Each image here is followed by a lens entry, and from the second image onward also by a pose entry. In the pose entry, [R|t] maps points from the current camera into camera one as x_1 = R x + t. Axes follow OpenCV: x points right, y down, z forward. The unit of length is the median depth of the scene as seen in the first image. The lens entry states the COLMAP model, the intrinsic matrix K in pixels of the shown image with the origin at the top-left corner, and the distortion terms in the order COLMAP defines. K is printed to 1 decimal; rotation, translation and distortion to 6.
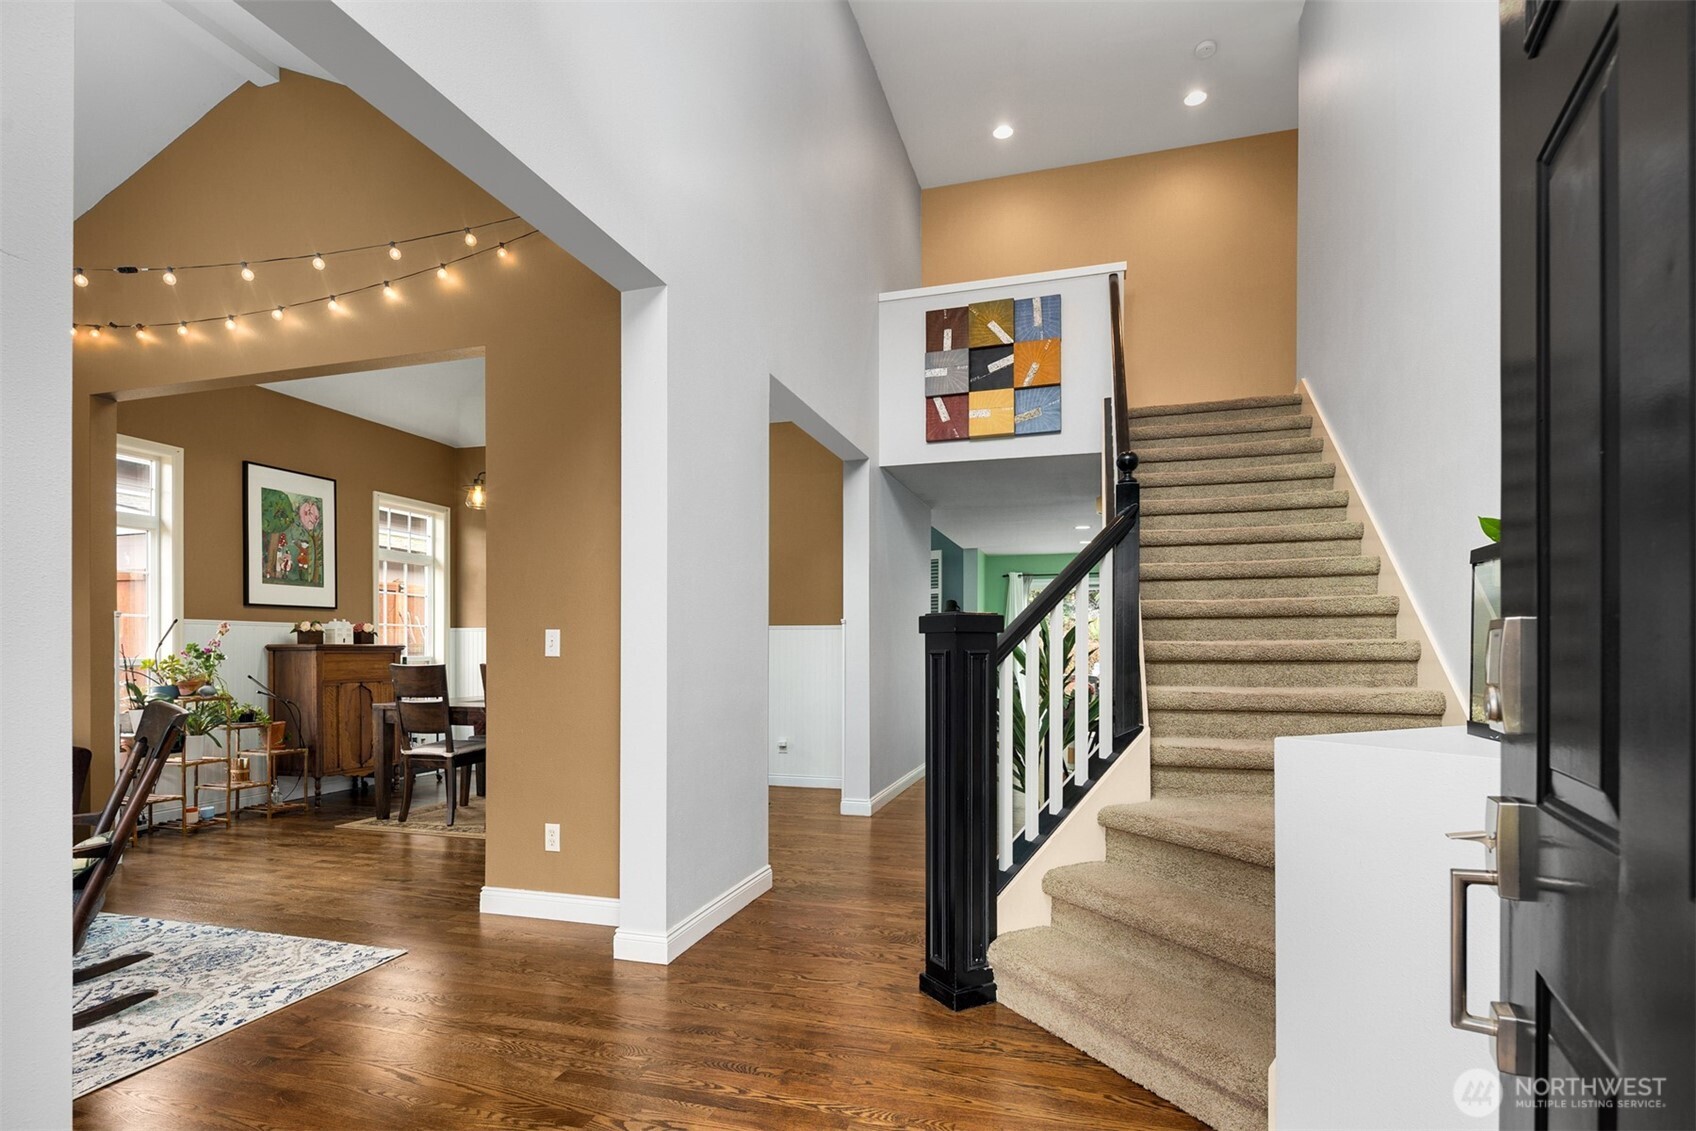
lens RADIAL K [[824.5, 0, 855.7], [0, 824.5, 642.2], [0, 0, 1]] dist [-0.000303, -0.000065]
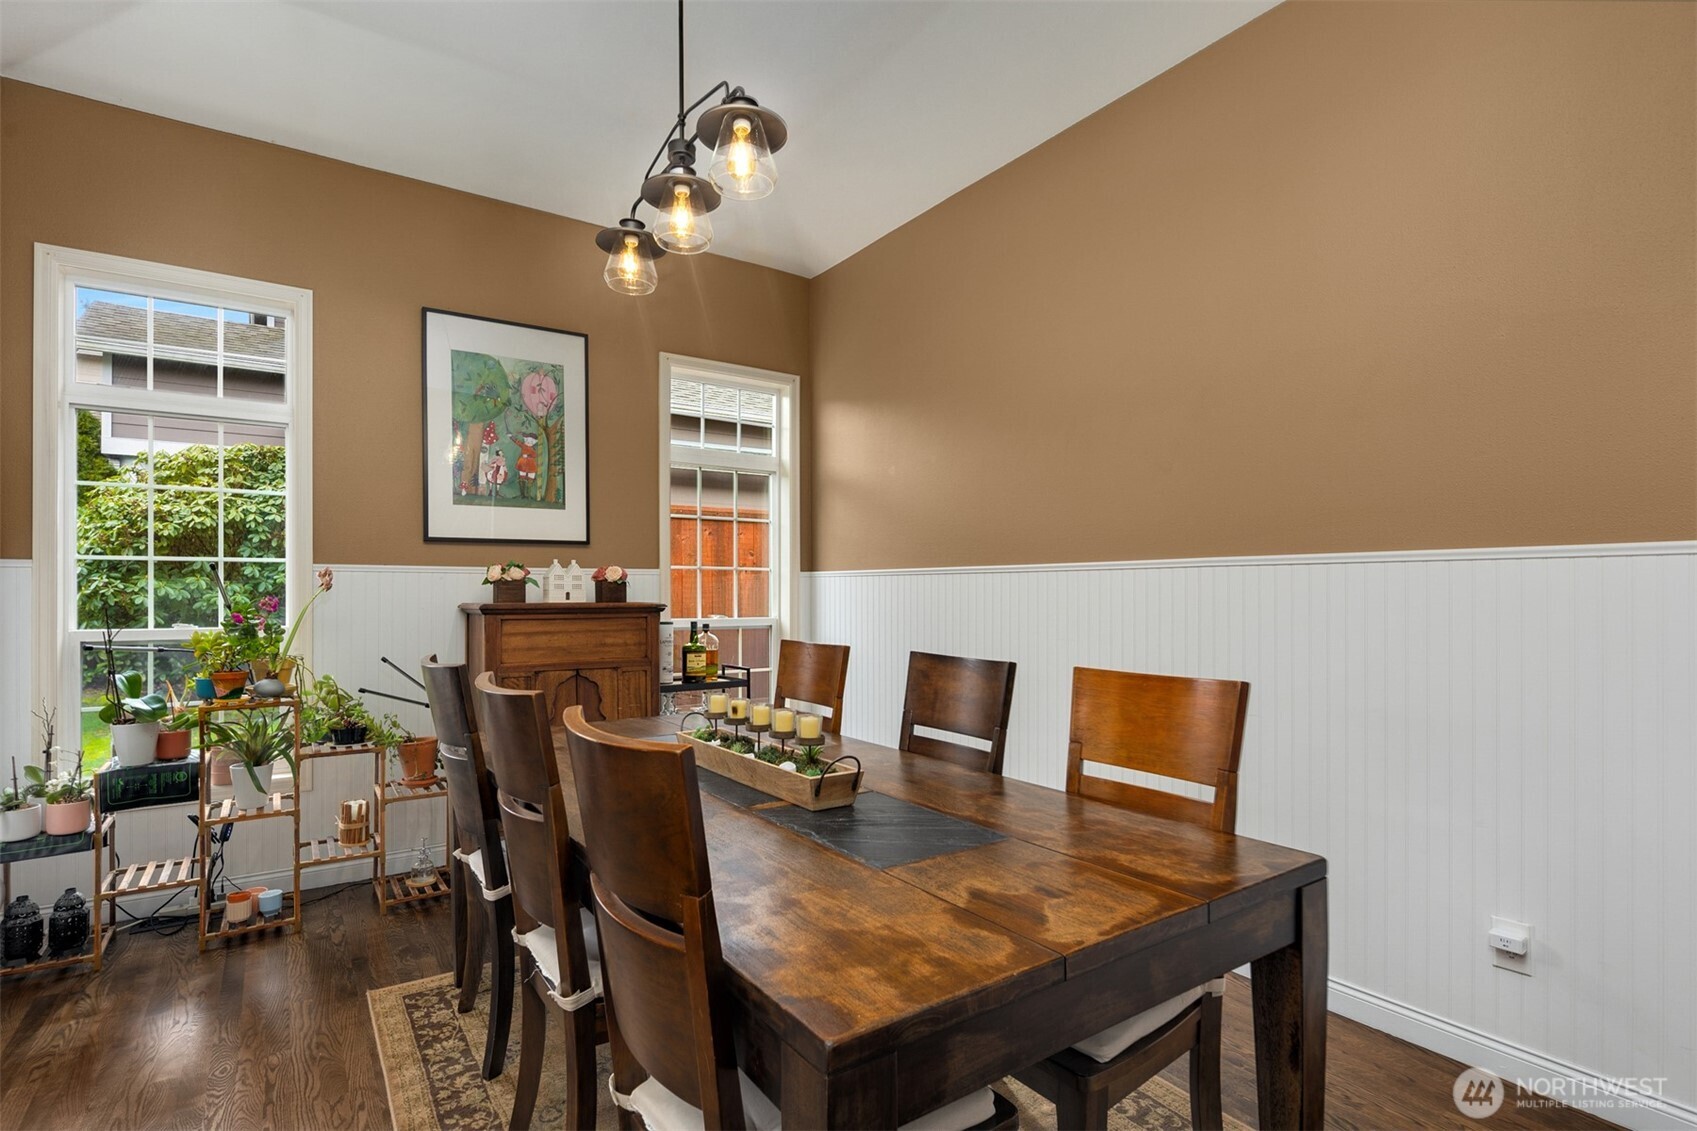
lens RADIAL K [[825.0, 0, 854.4], [0, 825.0, 575.9], [0, 0, 1]] dist [-0.000303, -0.000065]
pose [[0.776688, -0.010394, -0.629800, -0.091651], [0.002831, 0.999911, -0.013011, -0.008213], [0.629880, 0.008323, 0.776648, 0.672274]]
